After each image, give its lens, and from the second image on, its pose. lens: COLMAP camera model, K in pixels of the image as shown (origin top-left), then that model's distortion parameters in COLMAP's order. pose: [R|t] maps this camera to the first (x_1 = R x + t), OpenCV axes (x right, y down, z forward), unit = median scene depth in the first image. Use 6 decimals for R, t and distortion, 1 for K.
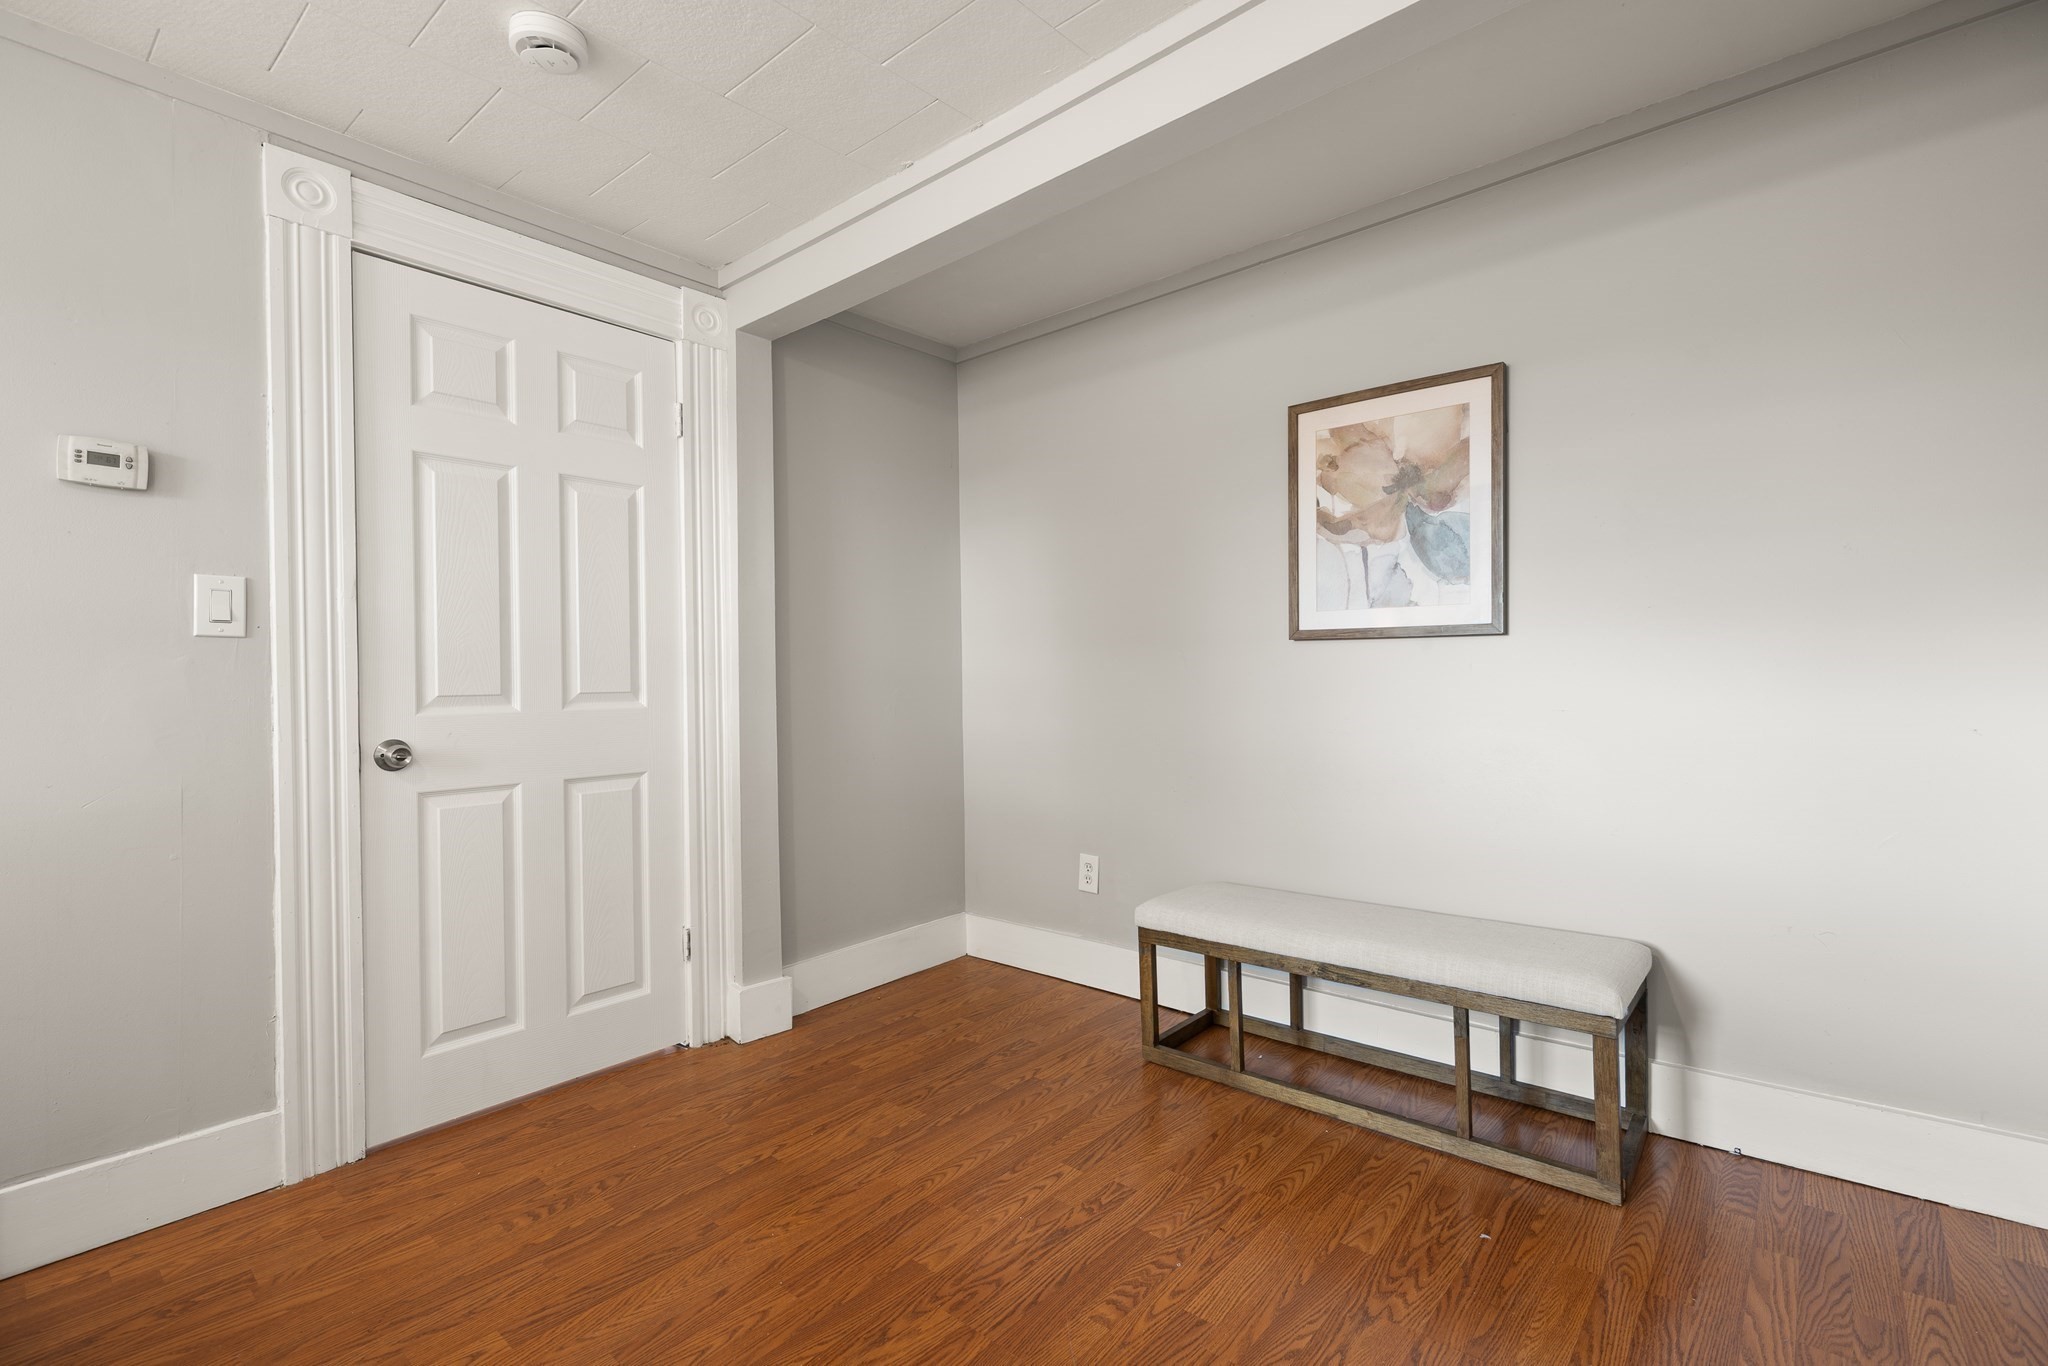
lens RADIAL K [[921.5, 0, 1025.6], [0, 921.5, 678.6], [0, 0, 1]] dist [0.006896, -0.000010]
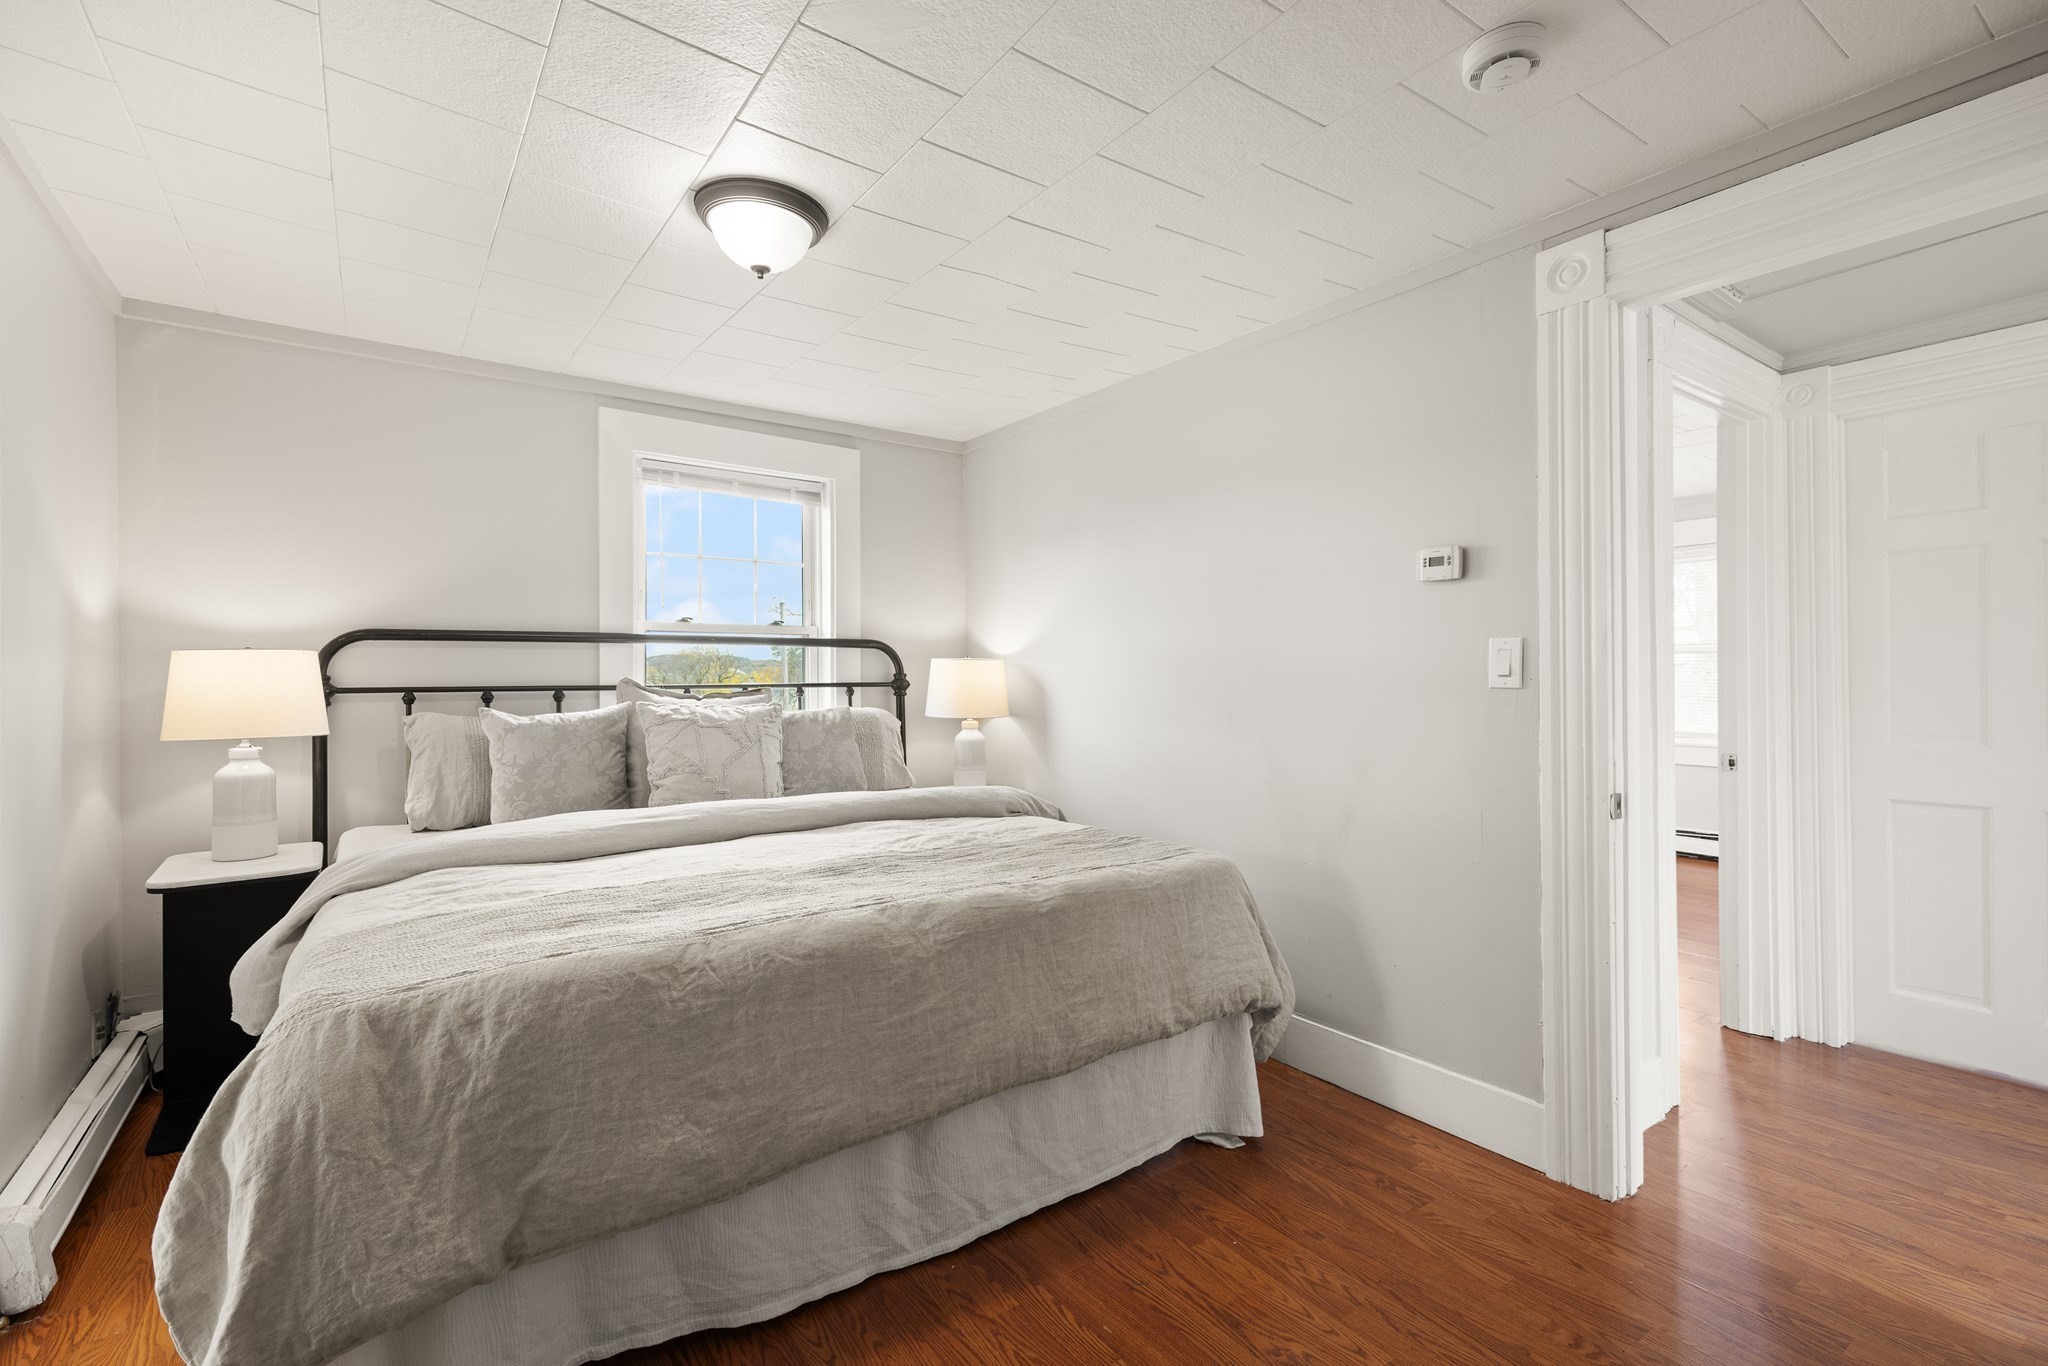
lens RADIAL K [[921.5, 0, 1025.6], [0, 921.5, 678.6], [0, 0, 1]] dist [0.006896, -0.000010]
pose [[-0.242443, 0.009506, -0.970119, 0.457753], [0.005966, 0.999948, 0.008307, -0.072774], [0.970147, -0.003774, -0.242487, 0.695950]]
